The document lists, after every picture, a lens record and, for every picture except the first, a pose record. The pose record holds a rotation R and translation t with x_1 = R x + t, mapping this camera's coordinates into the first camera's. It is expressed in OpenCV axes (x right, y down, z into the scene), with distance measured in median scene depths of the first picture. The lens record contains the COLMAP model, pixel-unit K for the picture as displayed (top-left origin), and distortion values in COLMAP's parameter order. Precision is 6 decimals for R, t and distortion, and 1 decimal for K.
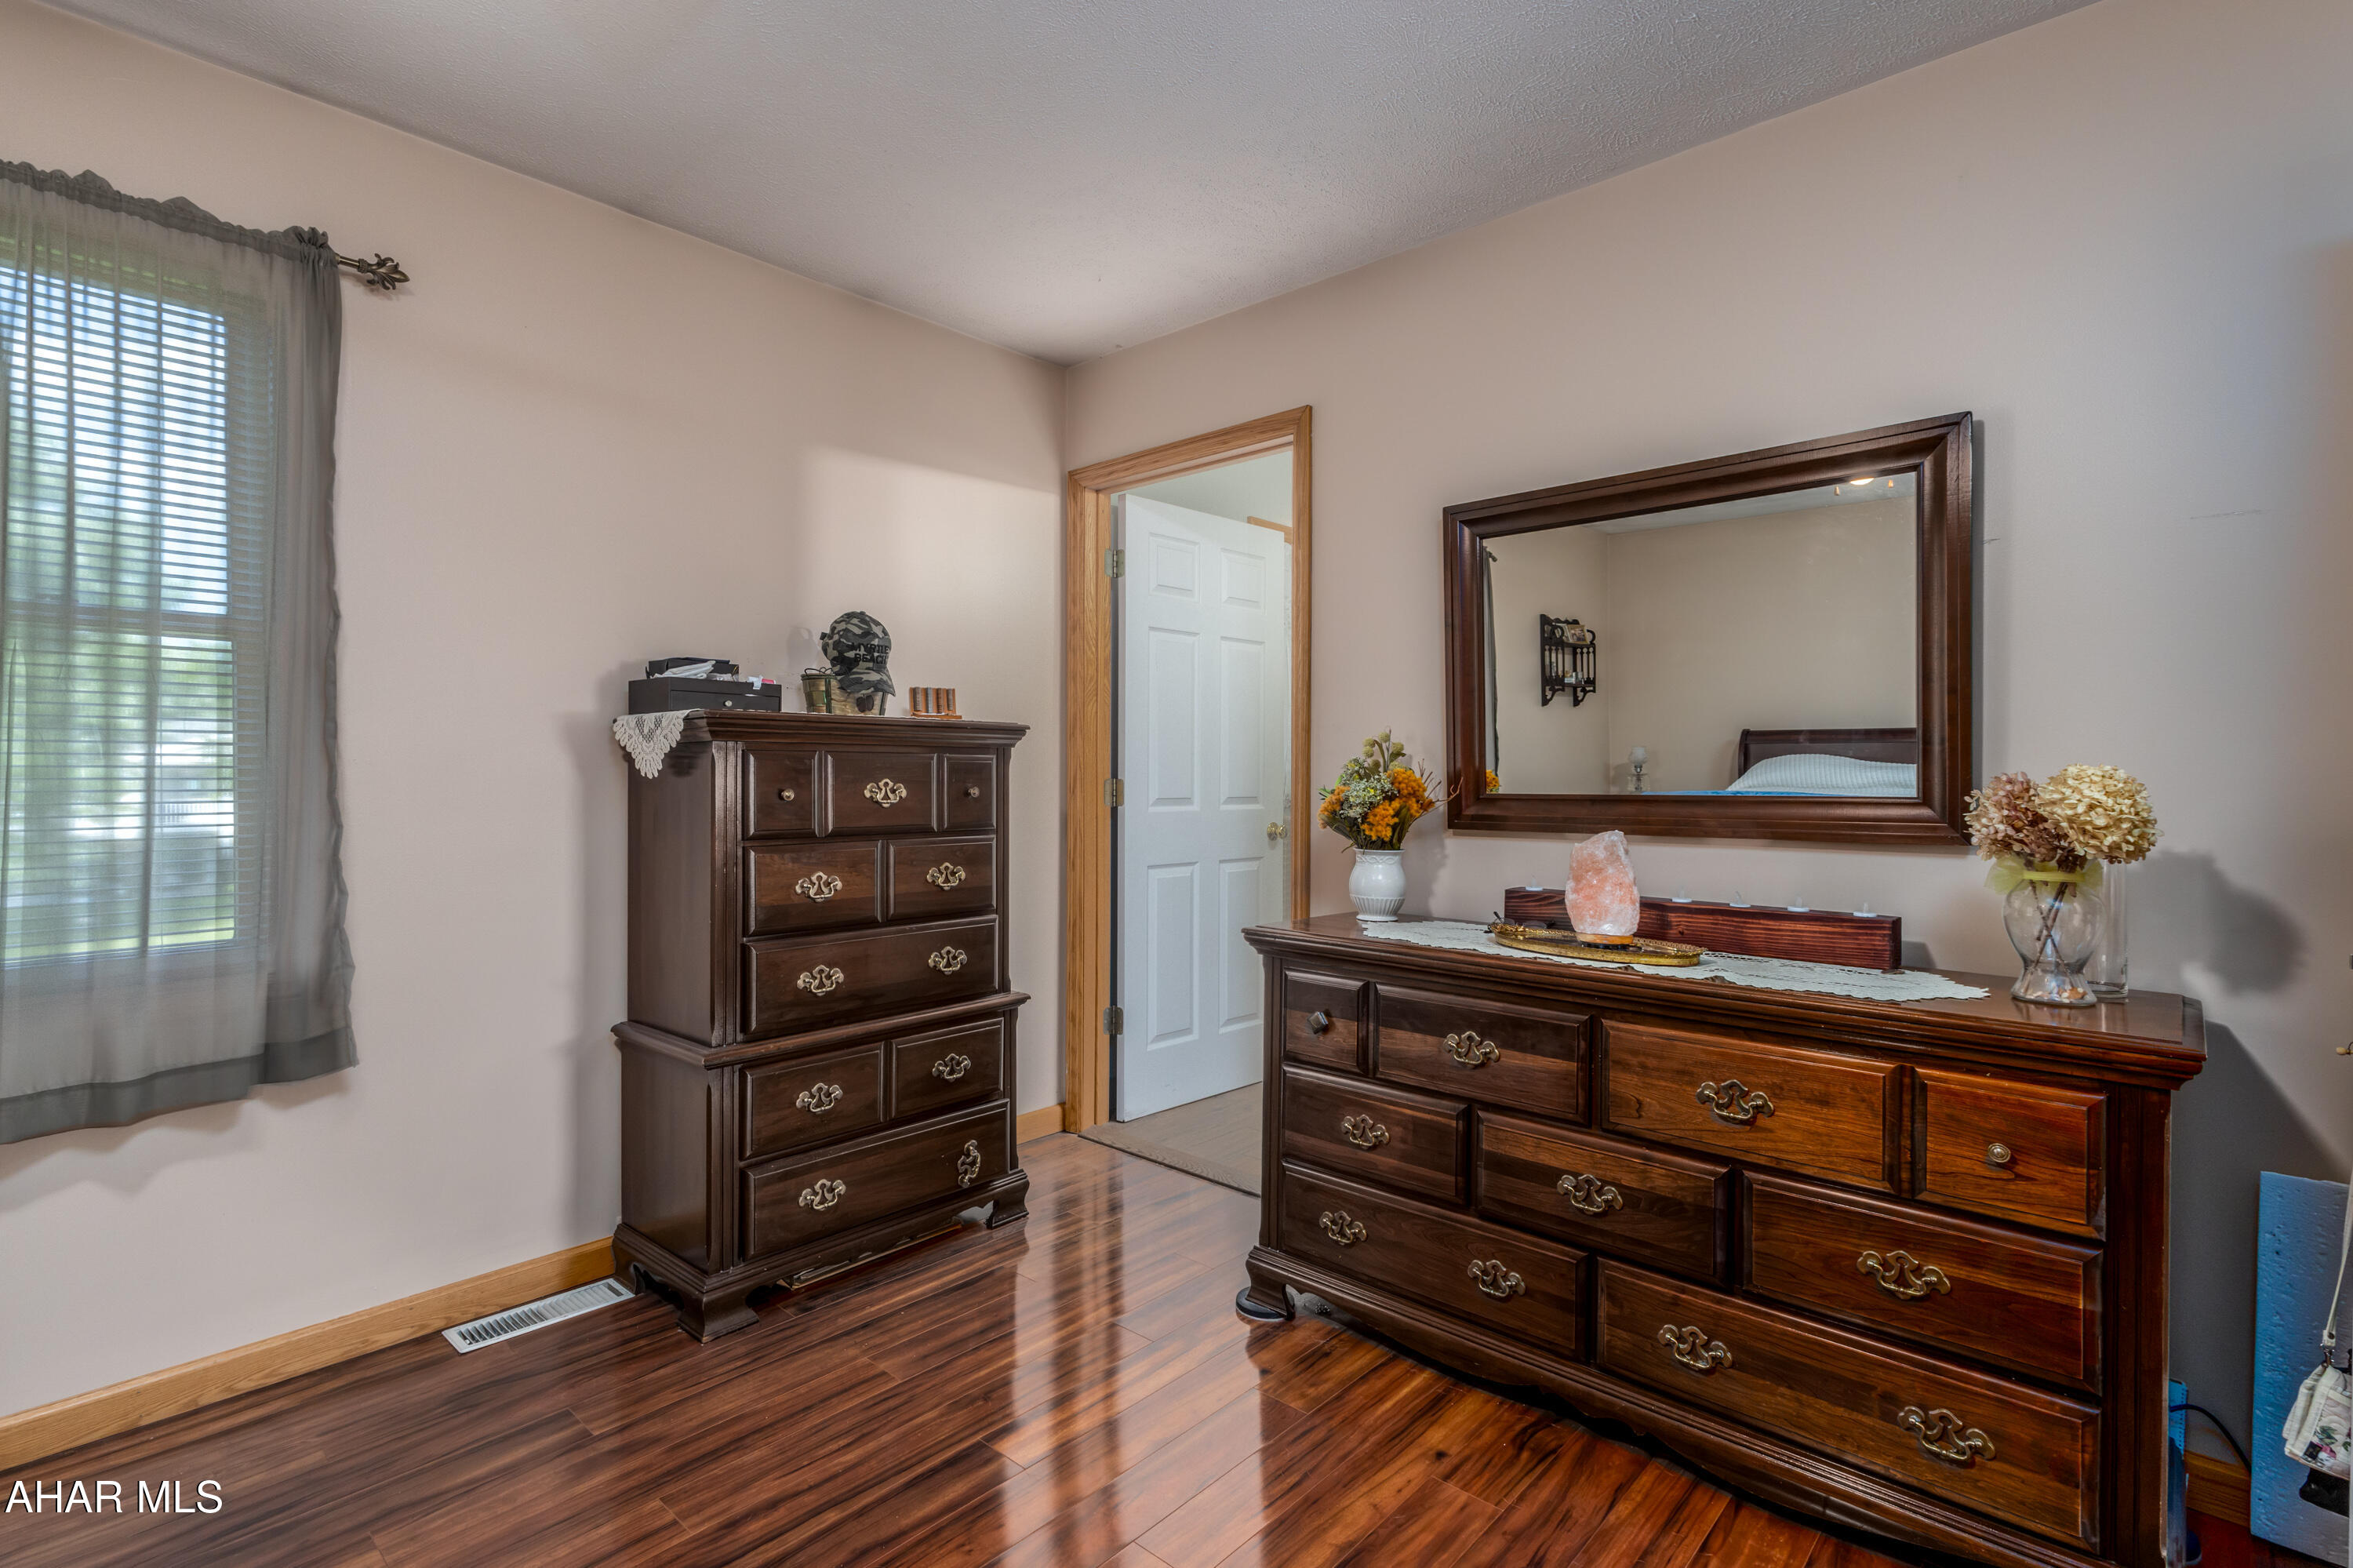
lens RADIAL K [[1098.9, 0, 1171.6], [0, 1098.9, 790.2], [0, 0, 1]] dist [-0.005634, 0.002129]
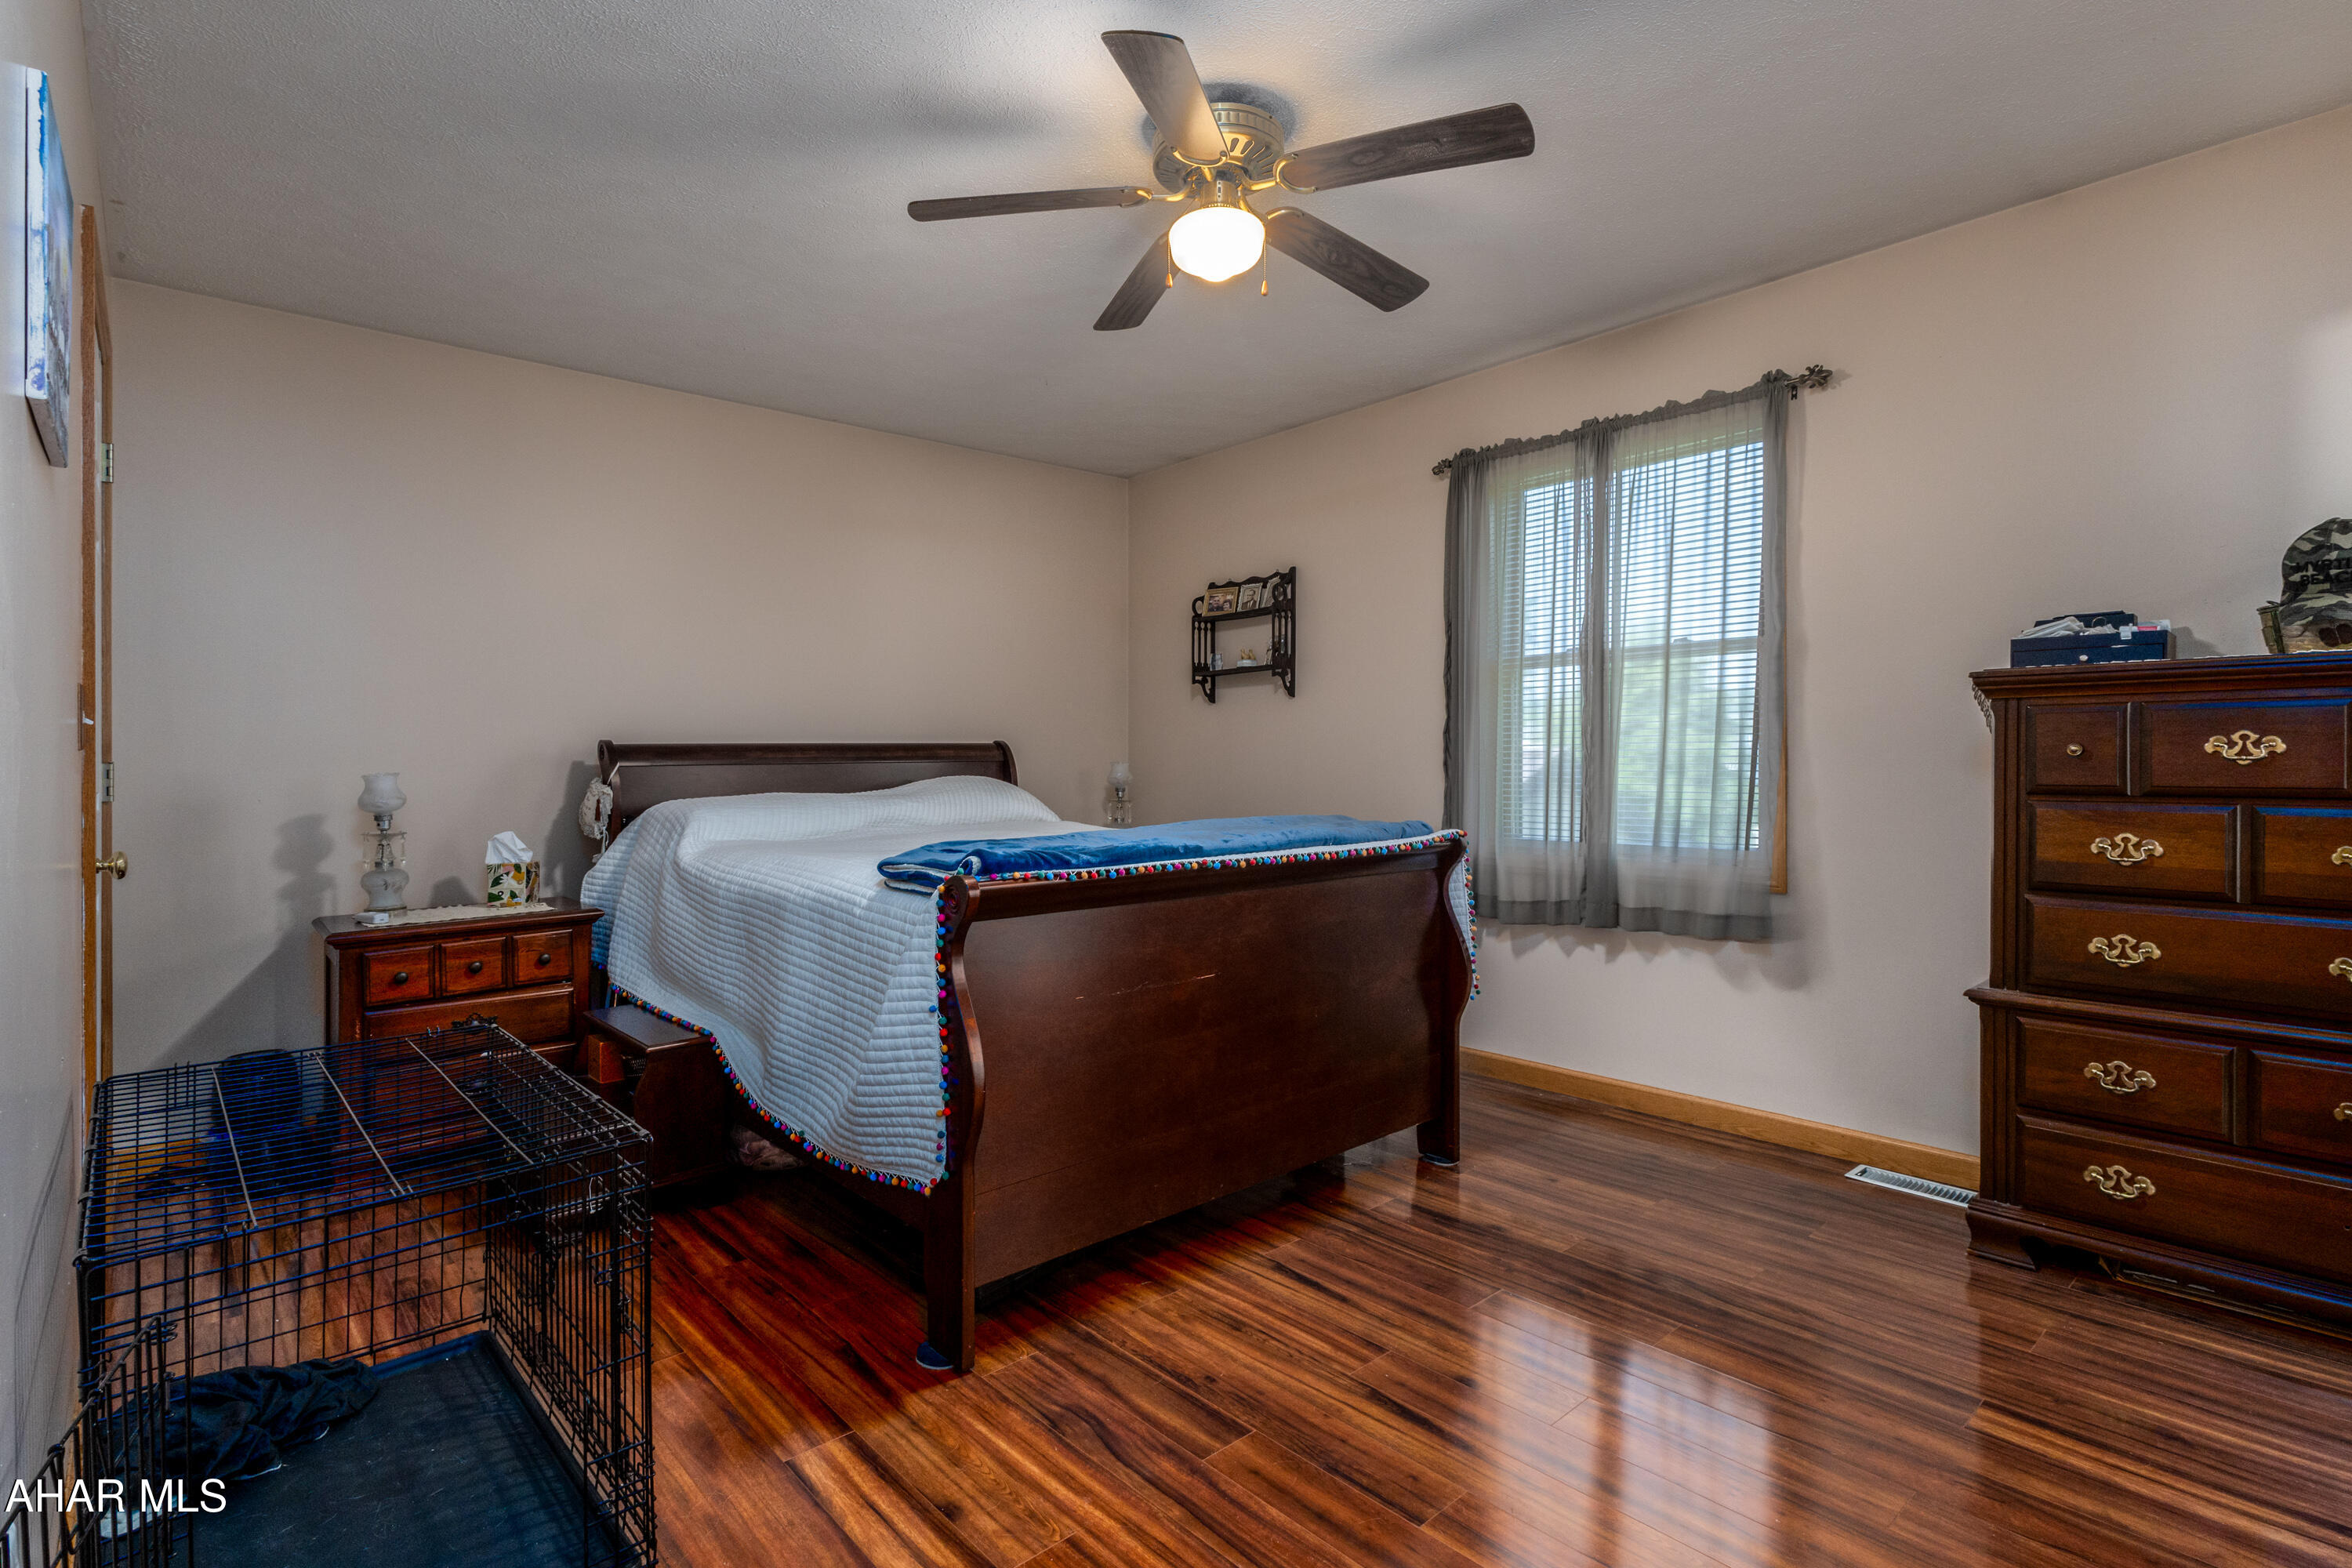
lens RADIAL K [[1098.4, 0, 1172.4], [0, 1098.4, 776.2], [0, 0, 1]] dist [-0.005634, 0.002129]
pose [[-0.094706, 0.011982, -0.995433, 0.671560], [-0.006766, 0.999897, 0.012680, 0.020295], [0.995482, 0.007936, -0.094615, 0.289367]]
